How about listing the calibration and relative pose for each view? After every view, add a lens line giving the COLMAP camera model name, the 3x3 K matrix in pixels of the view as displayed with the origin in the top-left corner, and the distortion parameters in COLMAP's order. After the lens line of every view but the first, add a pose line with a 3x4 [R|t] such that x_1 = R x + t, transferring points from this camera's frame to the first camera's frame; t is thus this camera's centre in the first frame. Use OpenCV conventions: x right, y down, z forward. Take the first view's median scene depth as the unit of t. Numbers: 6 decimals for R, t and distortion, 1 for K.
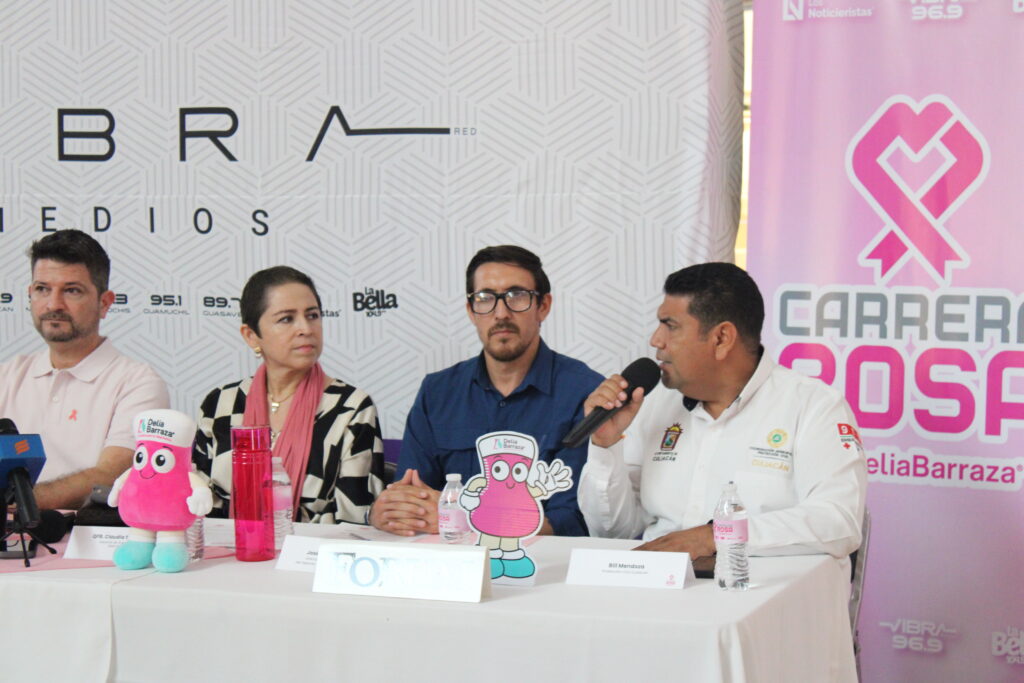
lens RADIAL K [[2421.7, 0, 517.6], [0, 2421.7, 346.6], [0, 0, 1]] dist [0.080267, 0.000000]
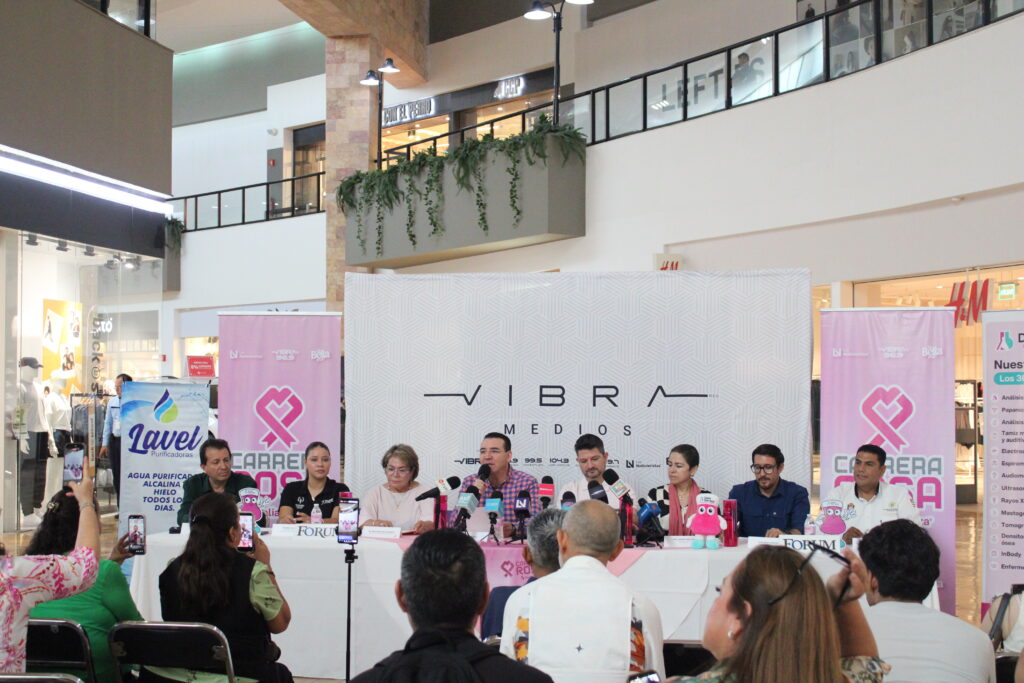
lens RADIAL K [[1452.0, 0, 508.9], [0, 1452.0, 334.5], [0, 0, 1]] dist [-0.037337, 0.000000]
pose [[0.984894, 0.015530, 0.172461, -0.506994], [0.005440, 0.992703, -0.120460, 0.033261], [-0.173073, 0.119579, 0.977623, -0.504973]]
